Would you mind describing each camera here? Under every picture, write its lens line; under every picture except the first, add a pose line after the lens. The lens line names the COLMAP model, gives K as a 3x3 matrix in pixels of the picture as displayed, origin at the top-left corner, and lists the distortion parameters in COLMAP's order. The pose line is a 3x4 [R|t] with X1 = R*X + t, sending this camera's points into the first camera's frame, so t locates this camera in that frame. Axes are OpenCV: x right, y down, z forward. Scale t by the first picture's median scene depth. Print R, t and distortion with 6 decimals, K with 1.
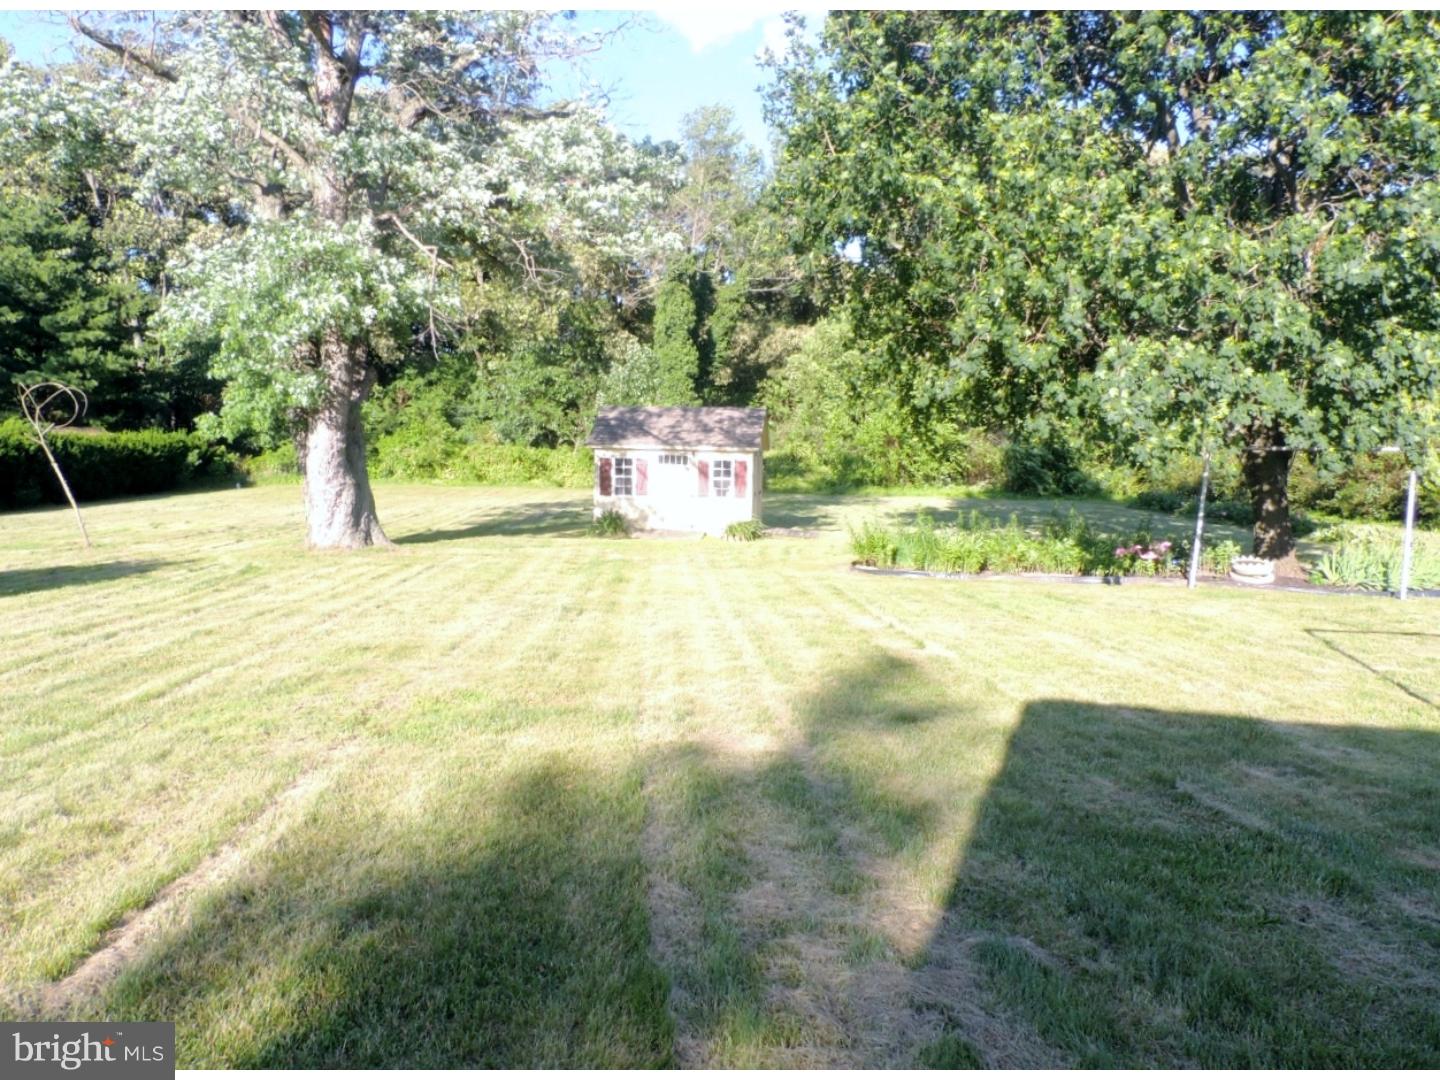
lens RADIAL K [[1059.2, 0, 720.0], [0, 1059.2, 540.0], [0, 0, 1]] dist [-0.007922, -0.000178]
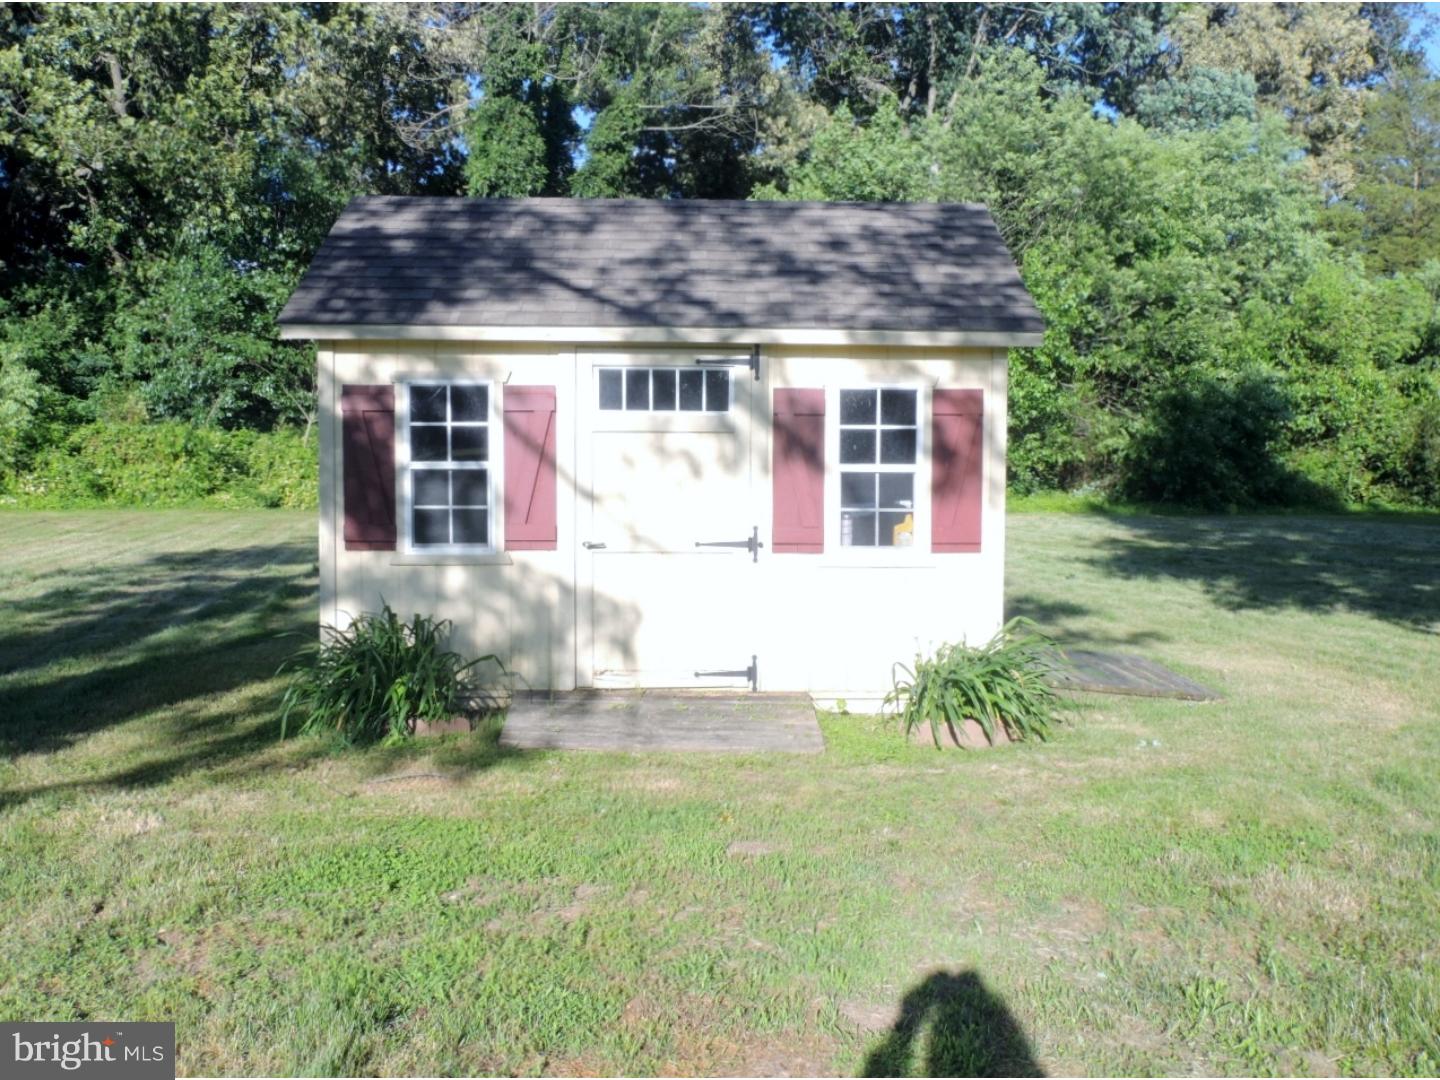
lens RADIAL K [[1386.5, 0, 720.0], [0, 1386.5, 540.0], [0, 0, 1]] dist [-0.005366, -0.004512]
pose [[0.990146, -0.020358, 0.138553, -0.074500], [0.023296, 0.999536, -0.019615, -0.035875], [-0.138089, 0.022650, 0.990161, 0.685002]]
